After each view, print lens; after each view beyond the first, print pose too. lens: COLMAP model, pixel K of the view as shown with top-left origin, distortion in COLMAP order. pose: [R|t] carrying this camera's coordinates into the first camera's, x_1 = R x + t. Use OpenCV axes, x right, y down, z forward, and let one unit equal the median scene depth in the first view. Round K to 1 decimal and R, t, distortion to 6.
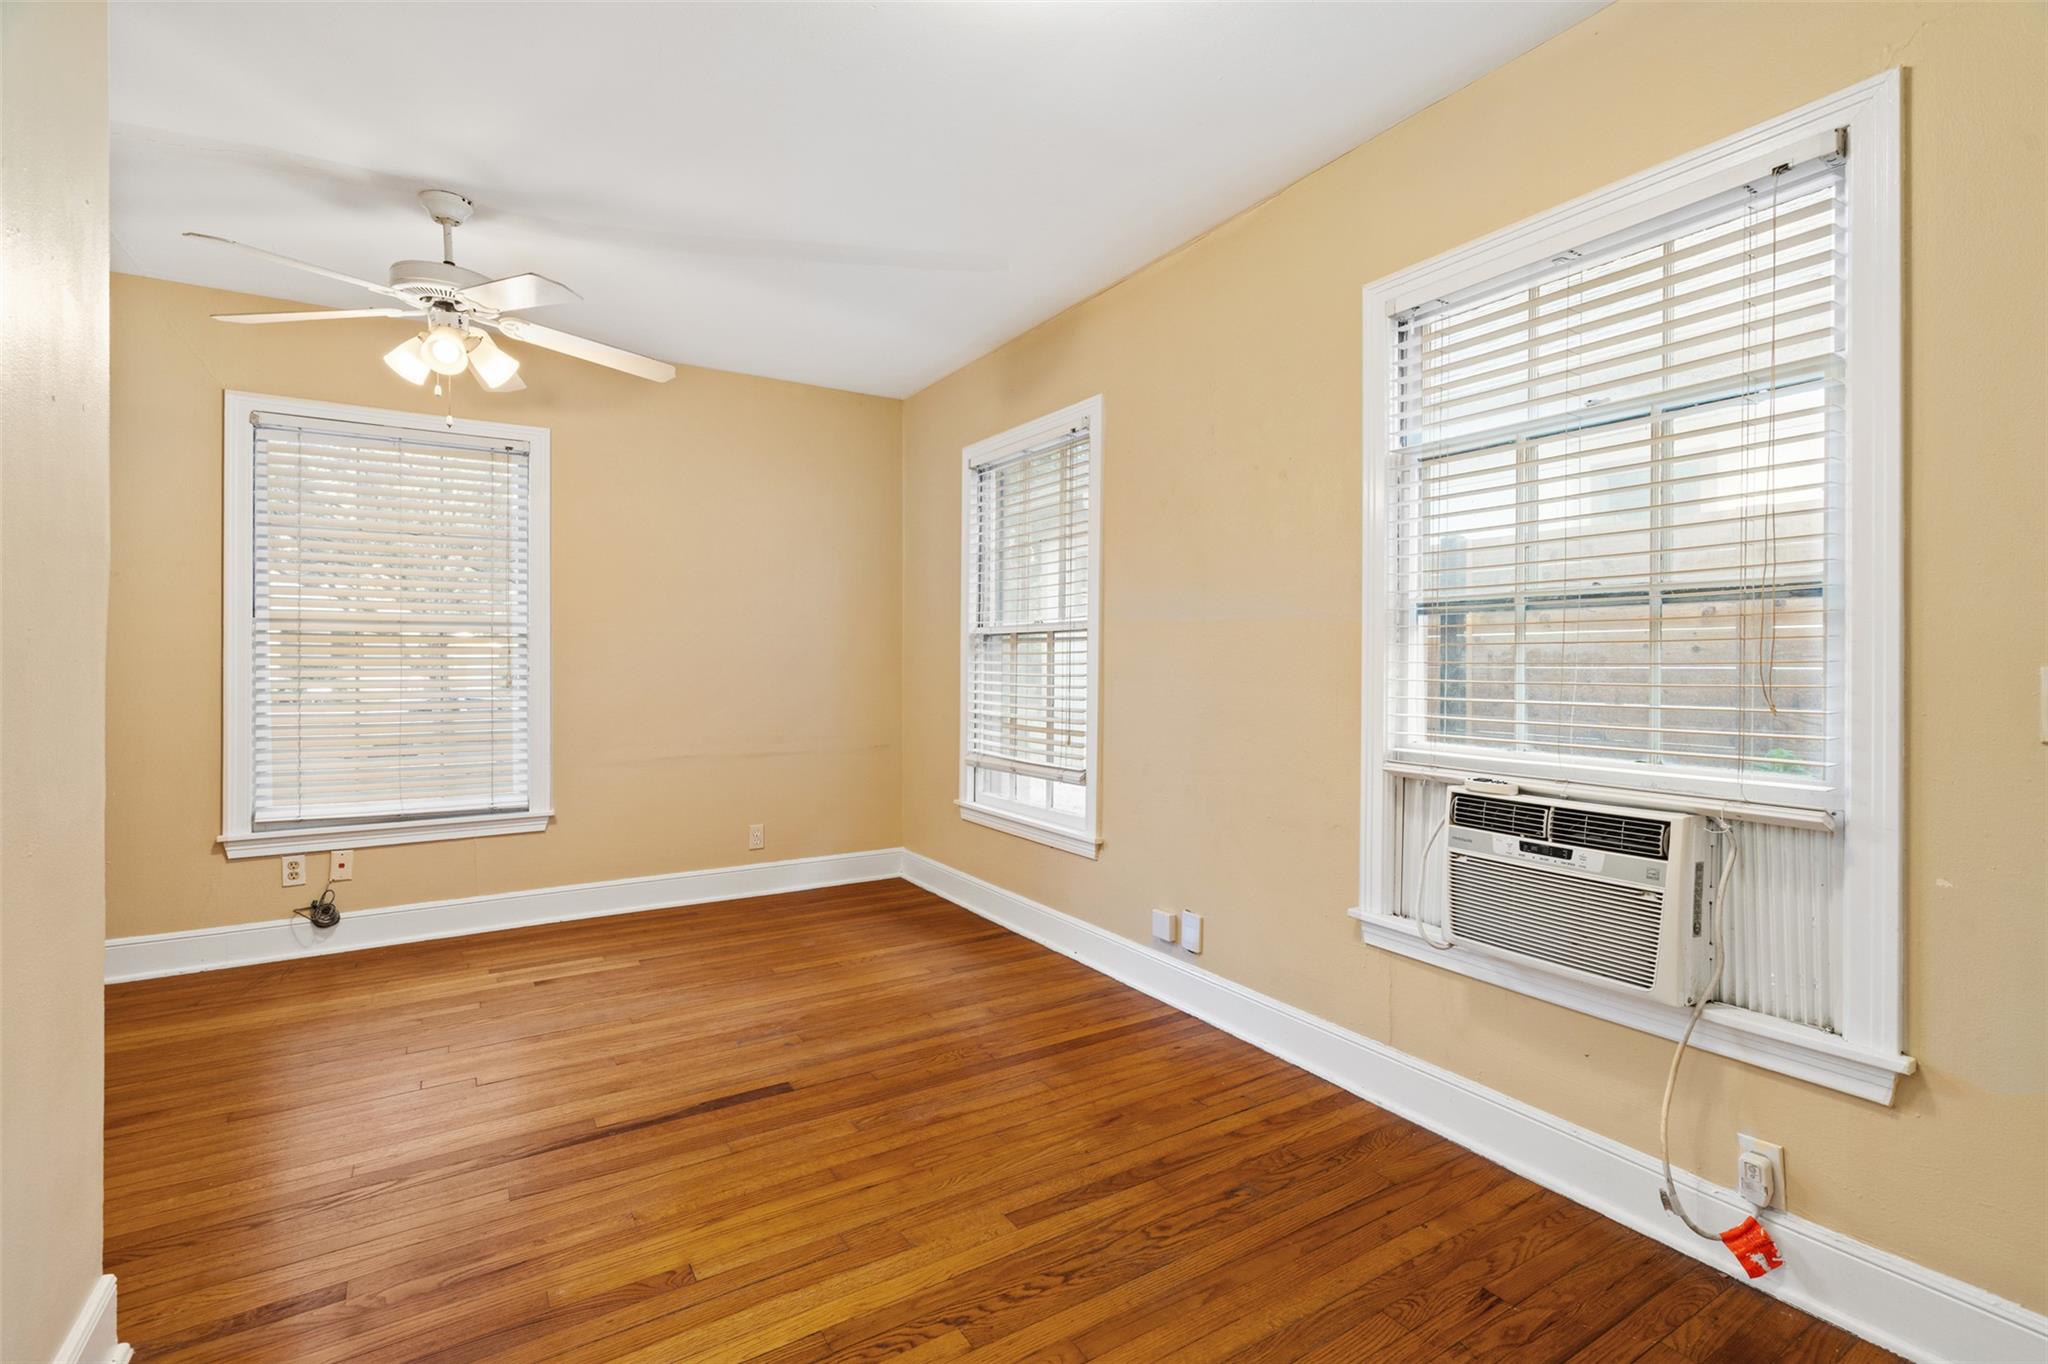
lens RADIAL K [[923.5, 0, 1040.9], [0, 923.5, 668.2], [0, 0, 1]] dist [-0.001803, 0.001437]
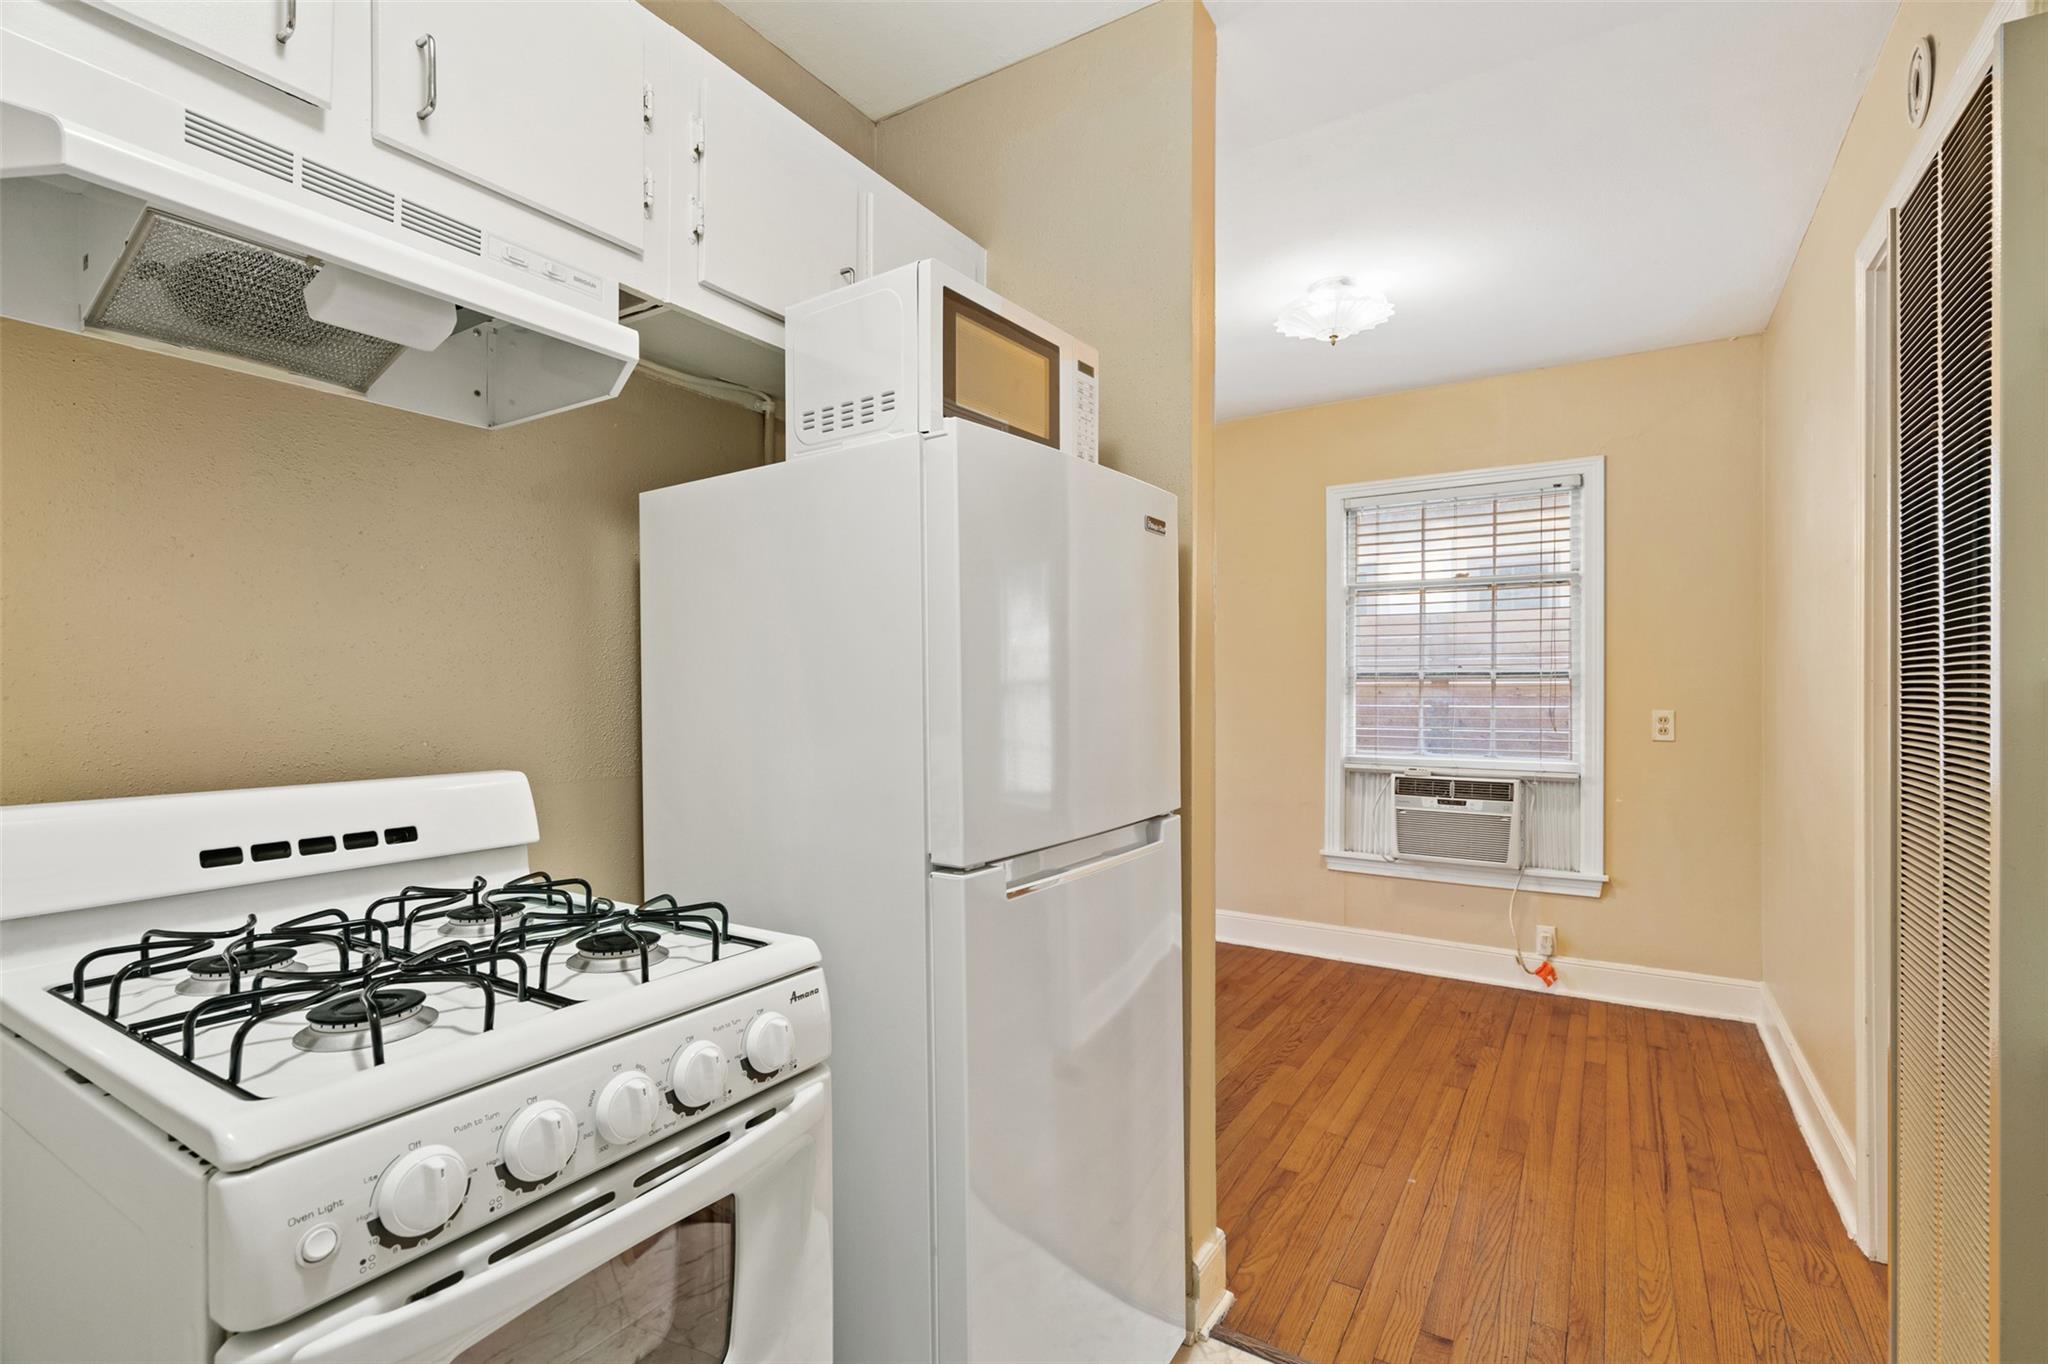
lens RADIAL K [[923.5, 0, 1039.2], [0, 923.5, 698.4], [0, 0, 1]] dist [-0.001803, 0.001437]
pose [[0.902763, -0.004775, 0.430112, -0.889791], [0.003108, 0.999985, 0.004578, -0.030579], [-0.430127, -0.002796, 0.902764, -0.326524]]
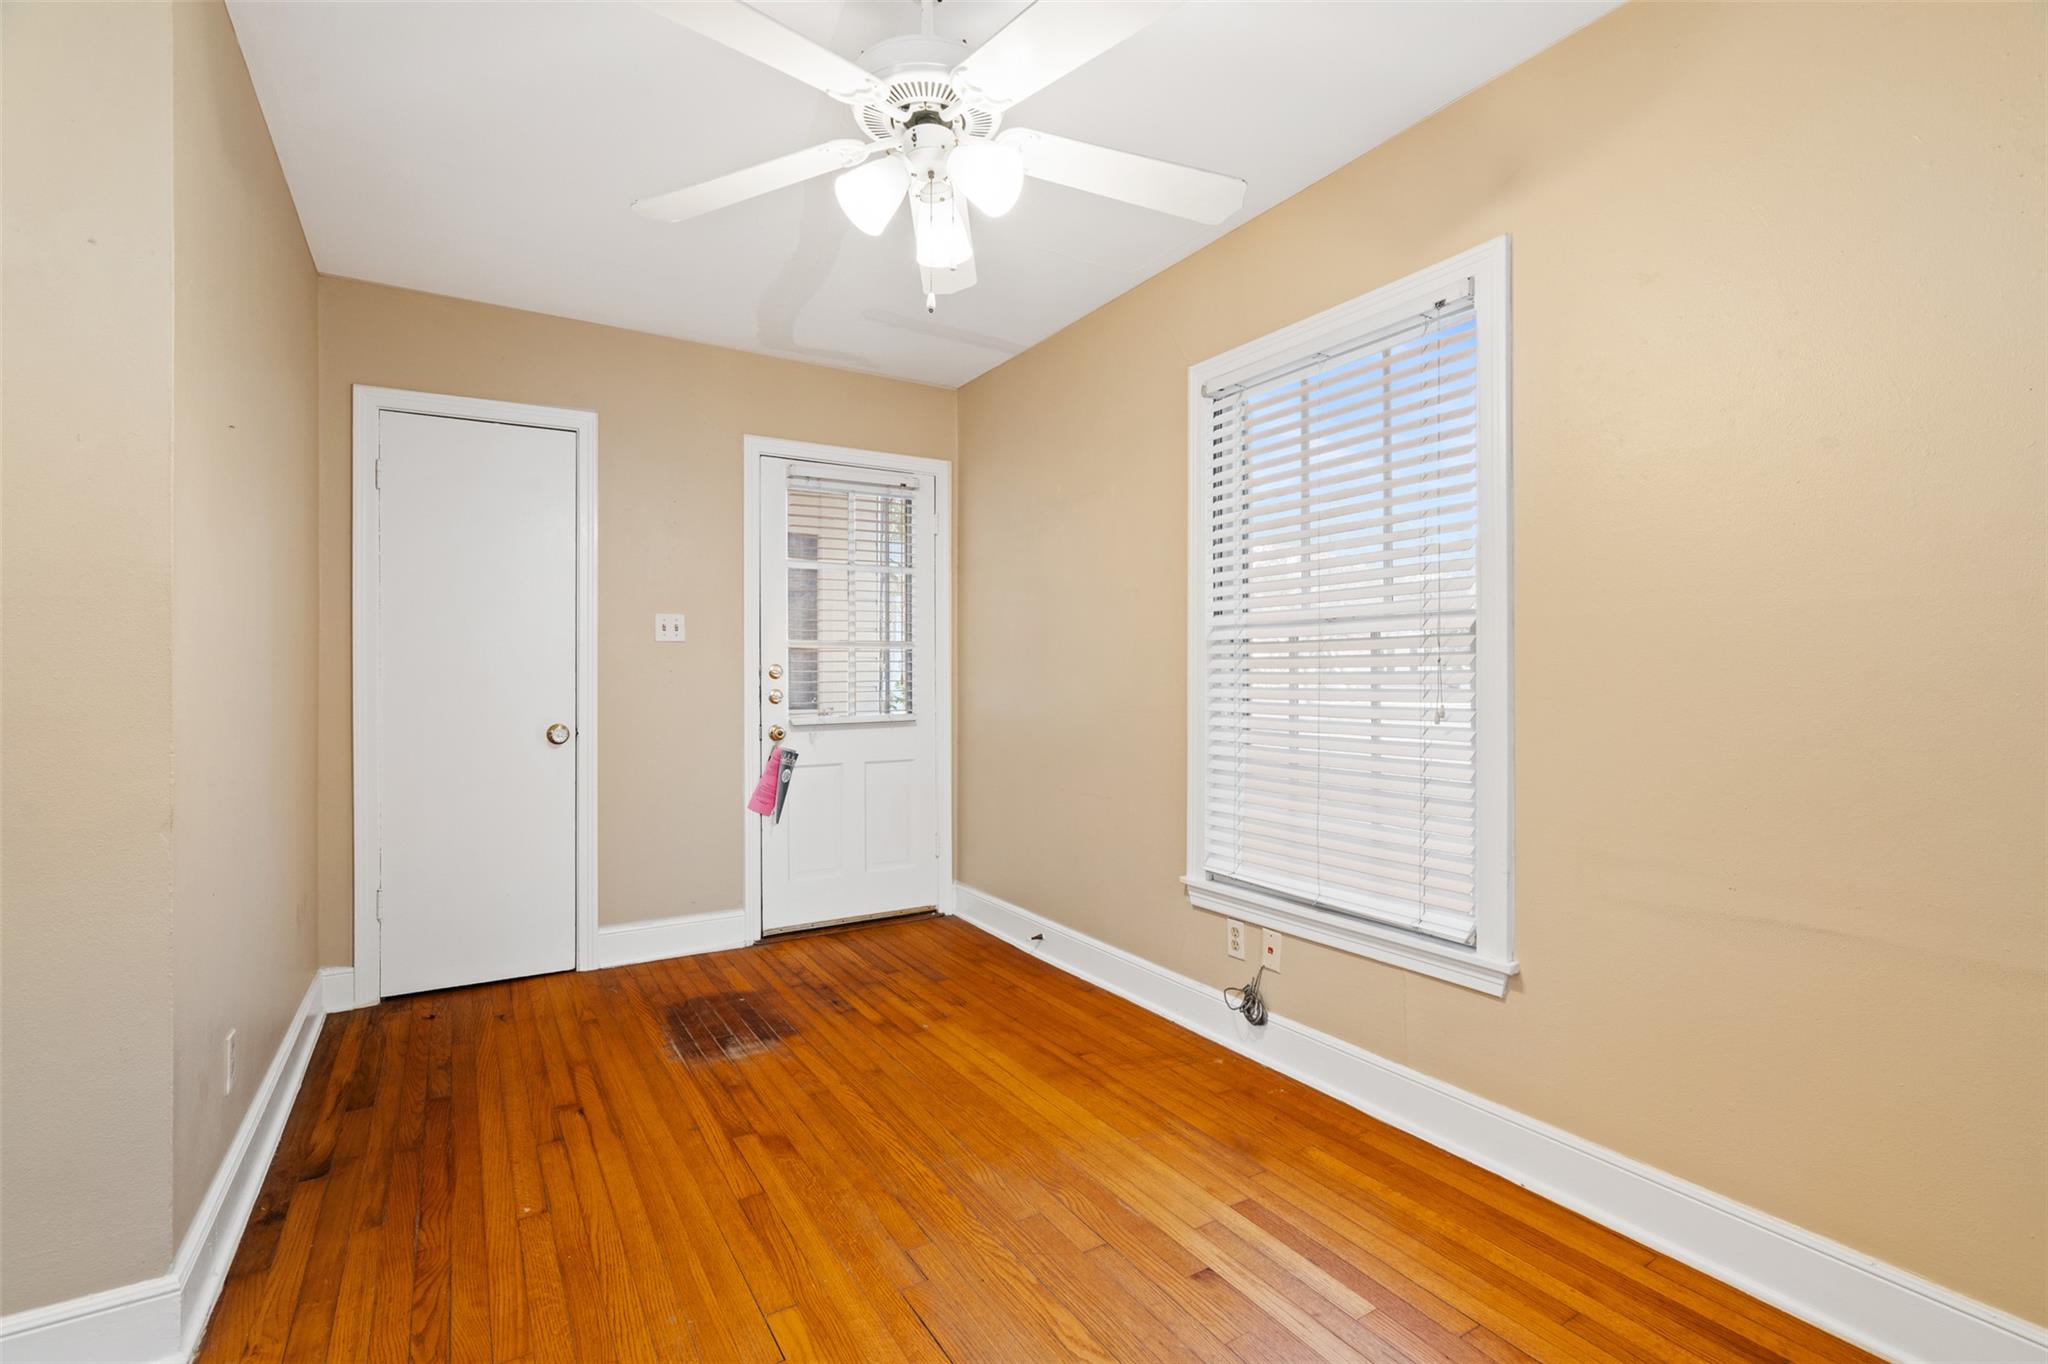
lens RADIAL K [[923.5, 0, 1027.5], [0, 923.5, 678.9], [0, 0, 1]] dist [-0.001803, 0.001437]
pose [[-0.022959, -0.000236, -0.999736, -0.004121], [-0.004725, 0.999989, -0.000127, -0.008611], [0.999725, 0.004721, -0.022960, 1.229599]]
